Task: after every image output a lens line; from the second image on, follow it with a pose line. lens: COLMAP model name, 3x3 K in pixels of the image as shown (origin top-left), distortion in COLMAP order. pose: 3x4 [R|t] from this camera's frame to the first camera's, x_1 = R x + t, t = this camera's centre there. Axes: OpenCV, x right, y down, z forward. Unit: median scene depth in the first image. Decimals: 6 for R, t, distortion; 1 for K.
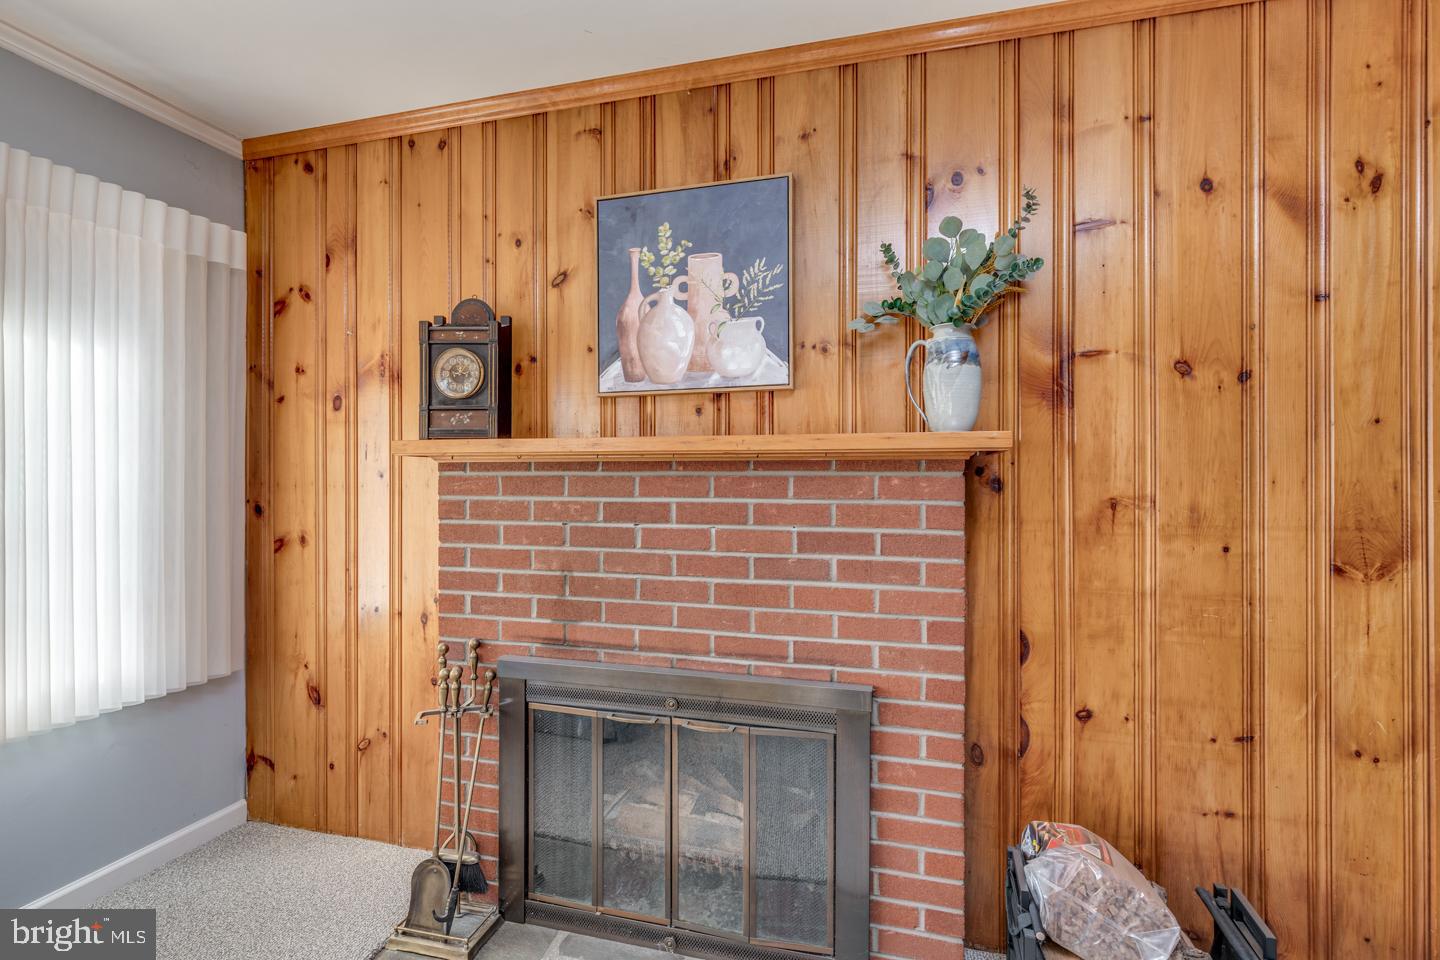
lens RADIAL K [[652.3, 0, 724.0], [0, 652.3, 472.6], [0, 0, 1]] dist [0.008222, -0.002015]
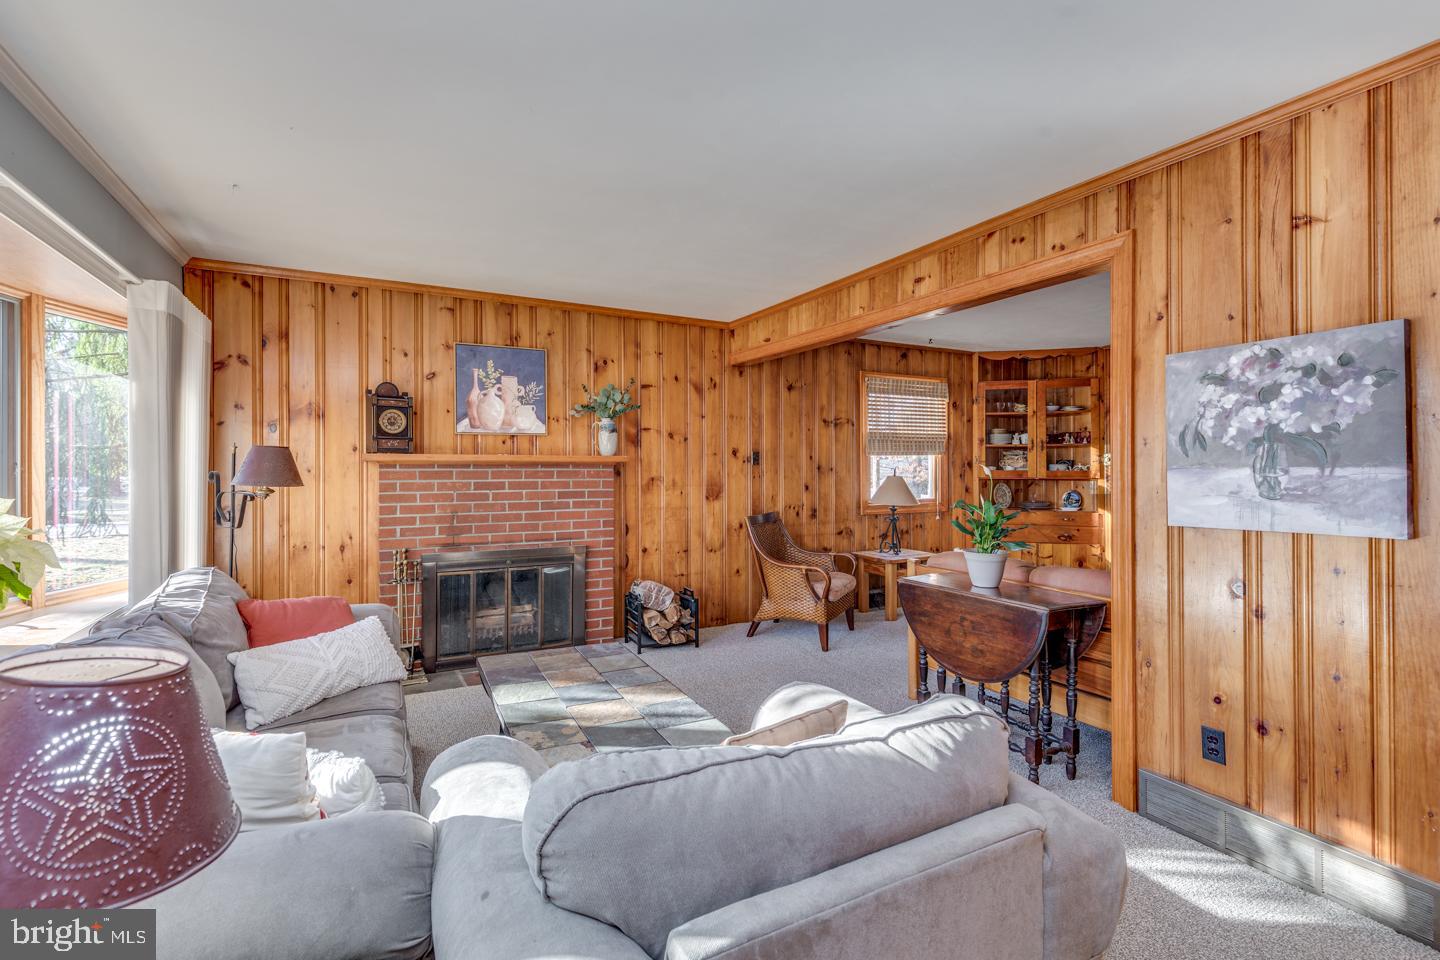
lens RADIAL K [[652.3, 0, 720.1], [0, 652.3, 471.6], [0, 0, 1]] dist [0.008222, -0.002015]
pose [[0.728326, -0.002707, 0.685226, -1.101788], [0.001539, 0.999996, 0.002315, 0.004684], [-0.685229, -0.000631, 0.728327, -1.250201]]
